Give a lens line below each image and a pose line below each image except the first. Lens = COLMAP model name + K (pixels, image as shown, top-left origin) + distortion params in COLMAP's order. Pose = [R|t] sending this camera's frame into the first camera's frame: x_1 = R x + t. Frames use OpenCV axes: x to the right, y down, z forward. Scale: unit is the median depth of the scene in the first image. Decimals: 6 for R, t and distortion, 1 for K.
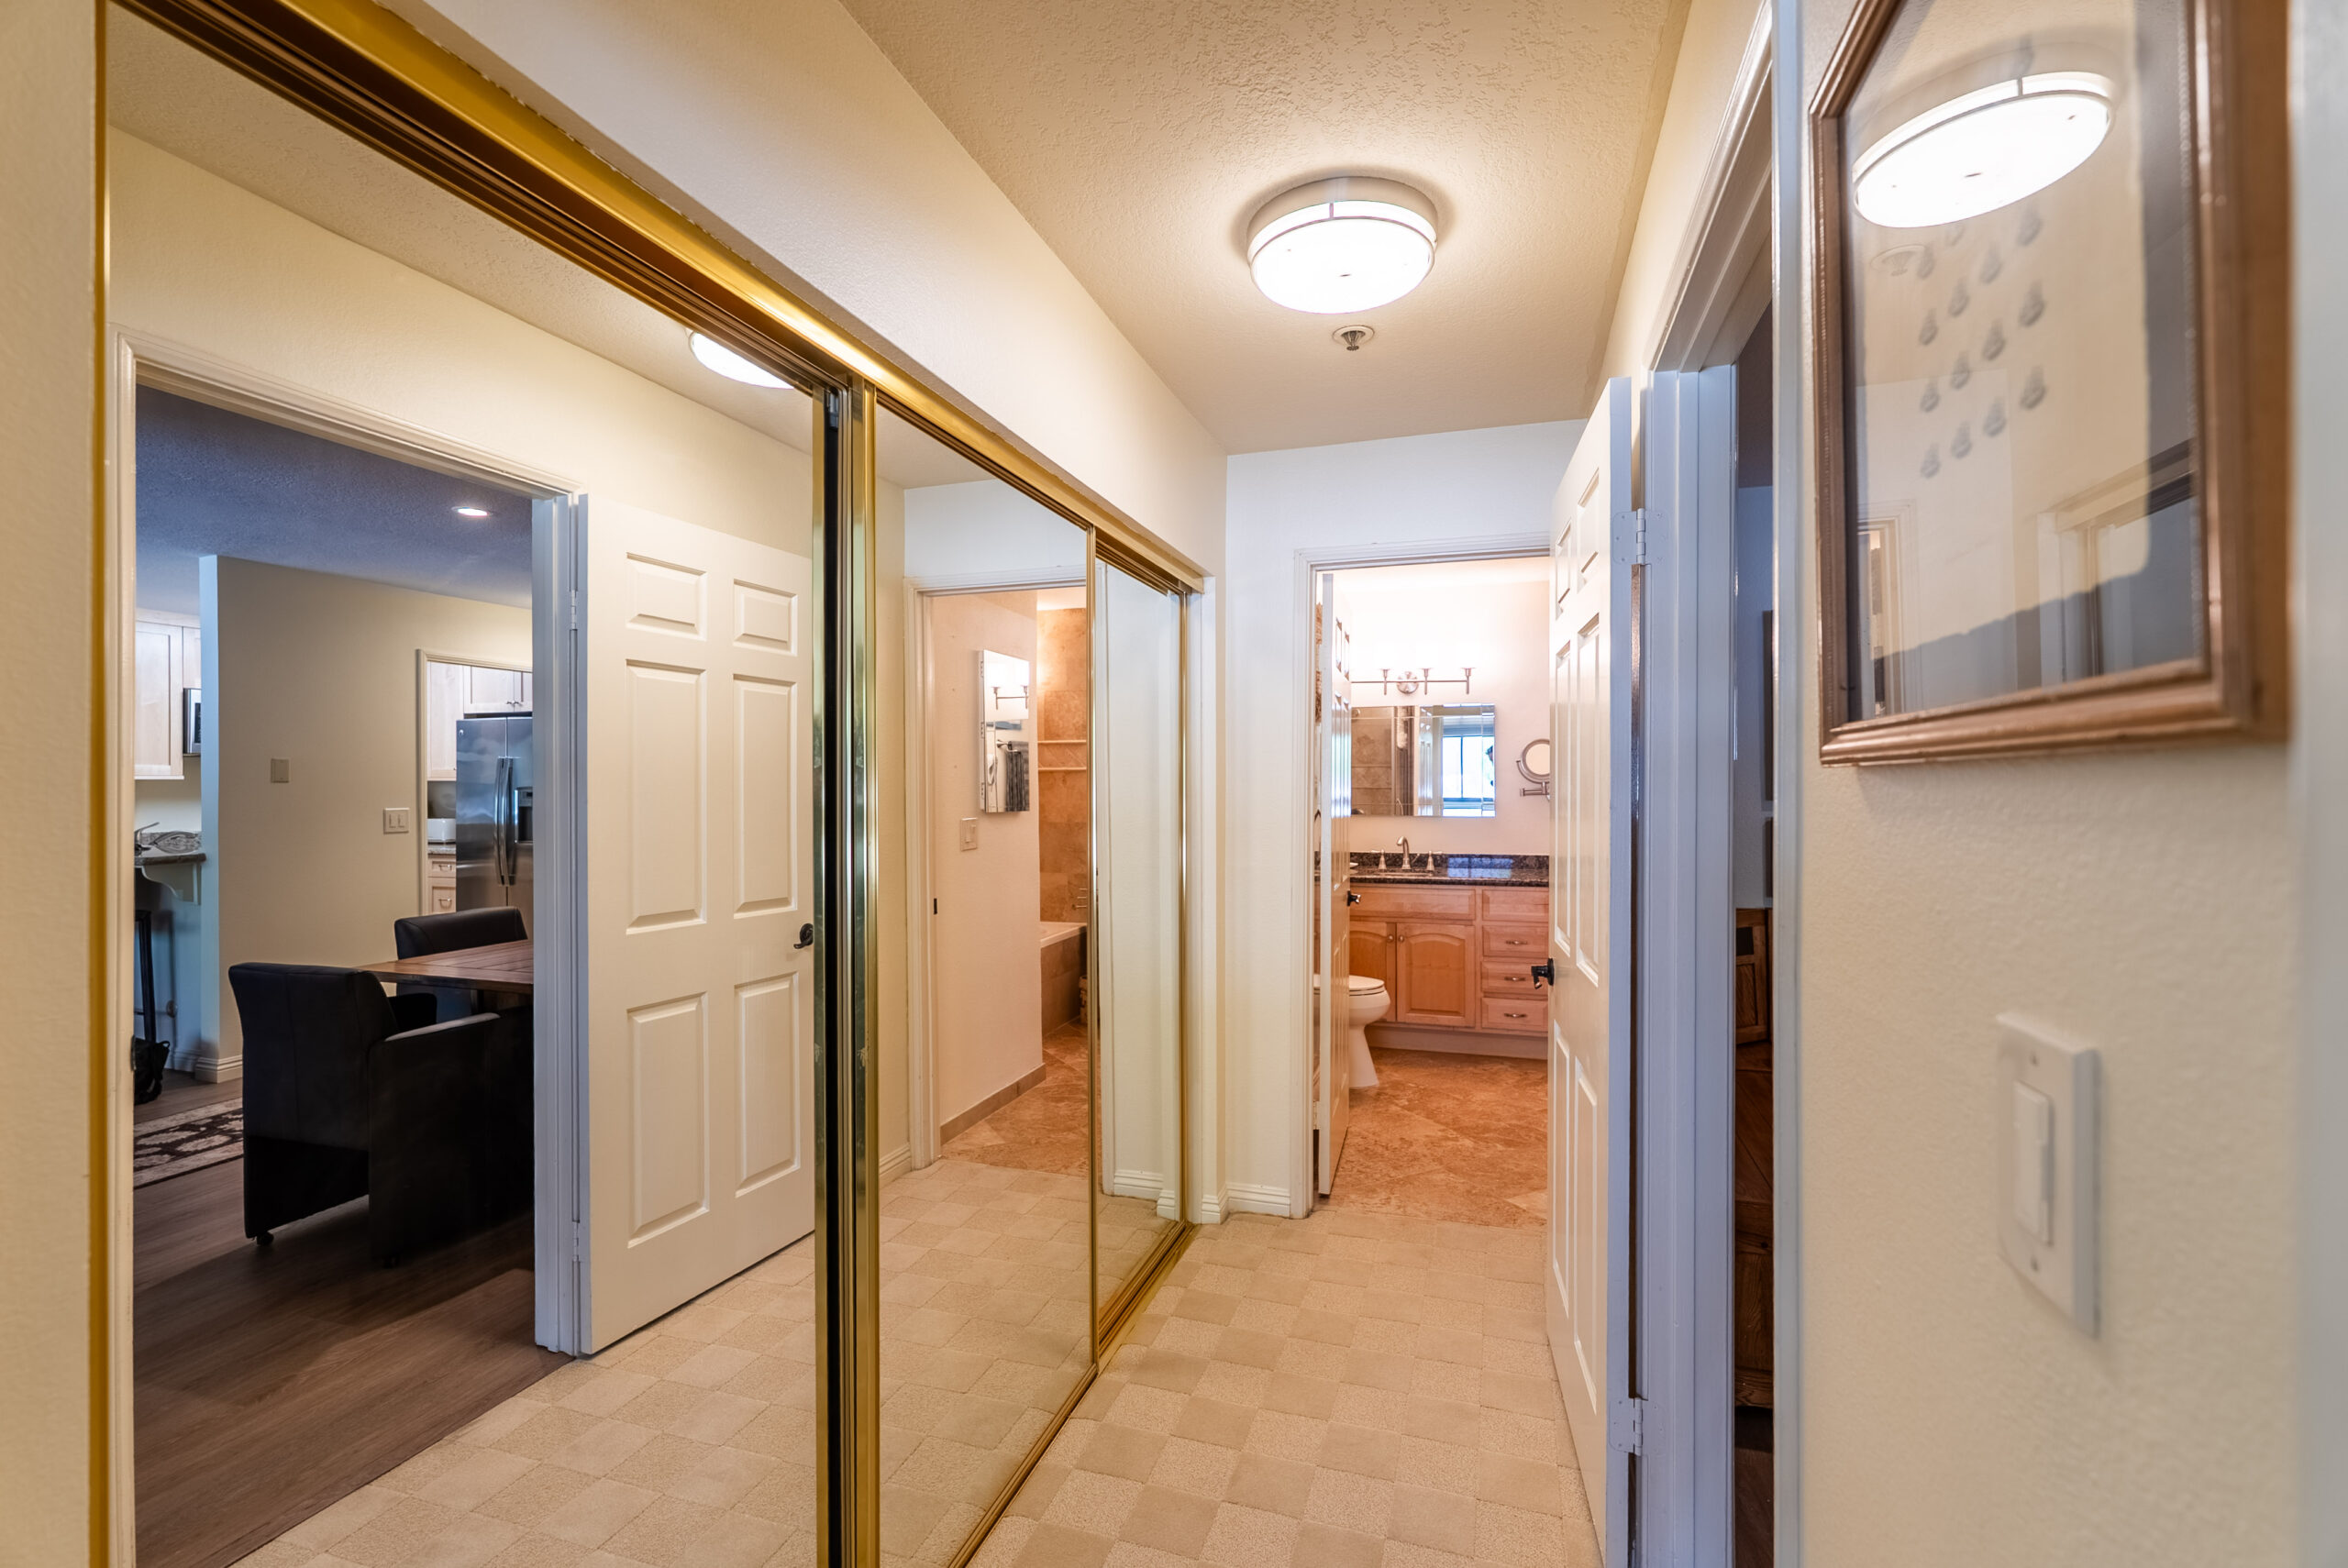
lens RADIAL K [[1032.0, 0, 1170.8], [0, 1032.0, 781.8], [0, 0, 1]] dist [-0.003388, -0.000192]
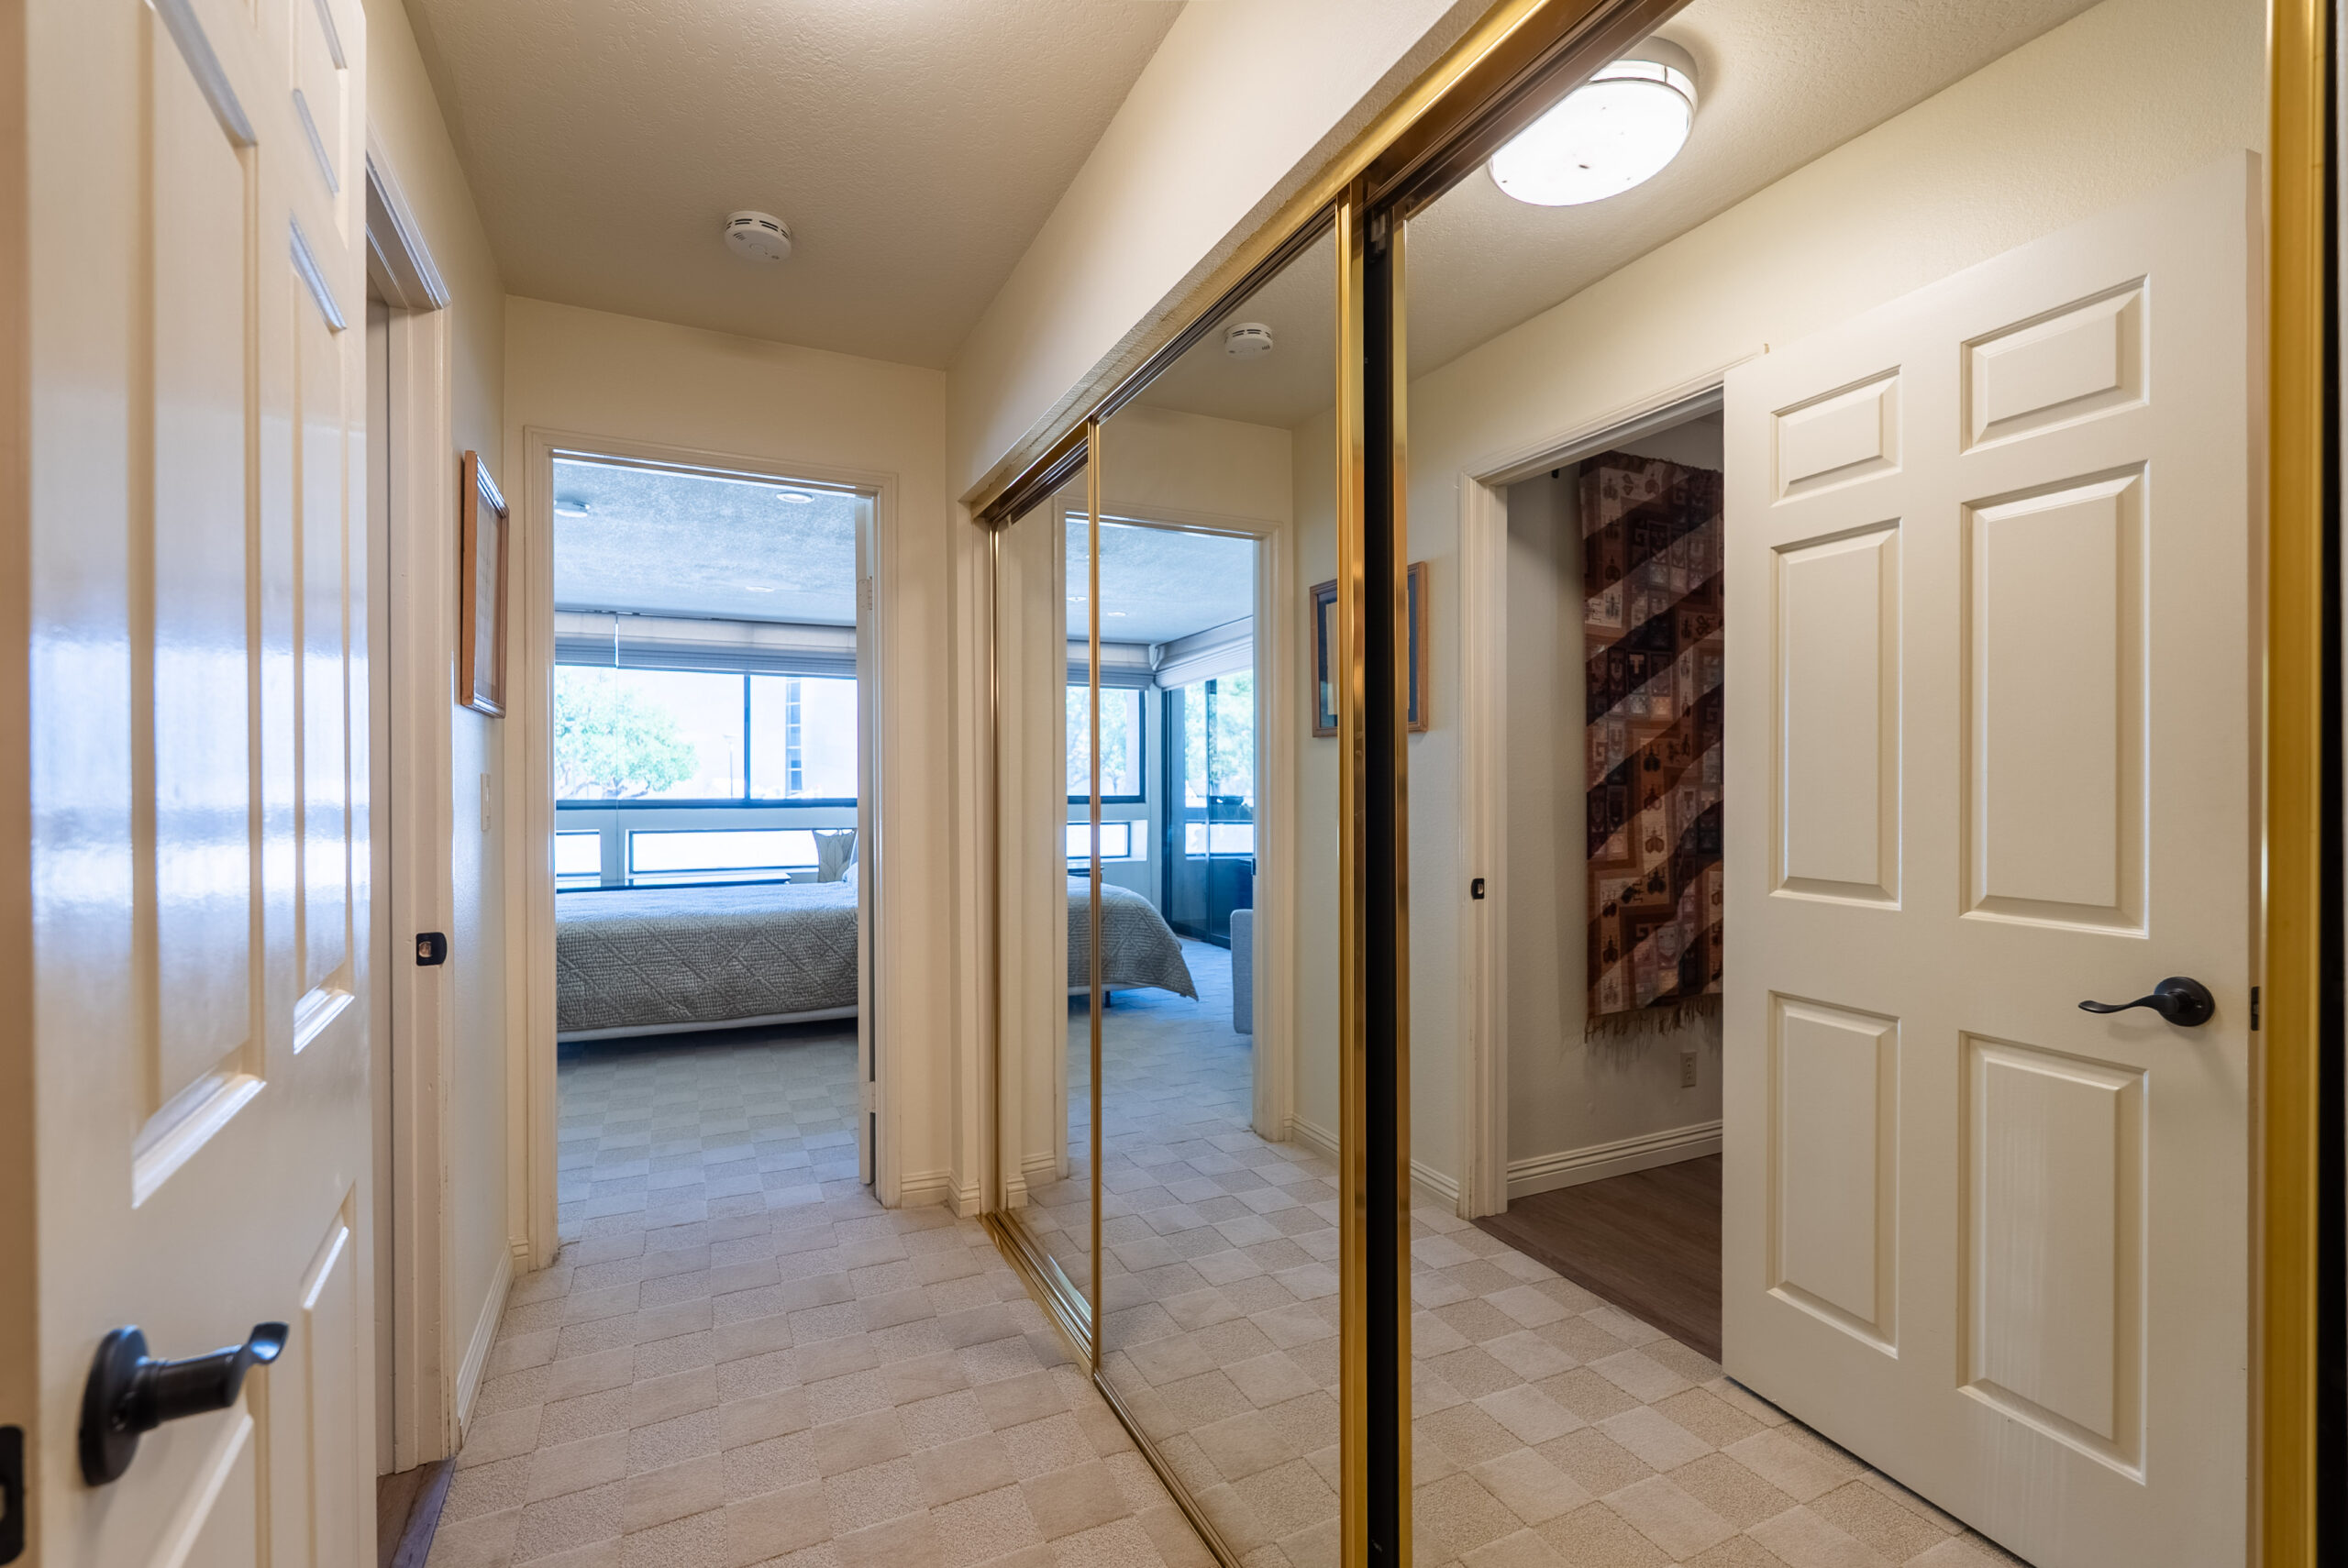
lens RADIAL K [[1039.5, 0, 1173.5], [0, 1039.5, 794.6], [0, 0, 1]] dist [-0.003584, -0.000338]
pose [[-0.728678, 0.002604, -0.684851, 0.325030], [0.001088, 0.999996, 0.002645, 0.062742], [0.684855, 0.001182, -0.728678, 1.171640]]
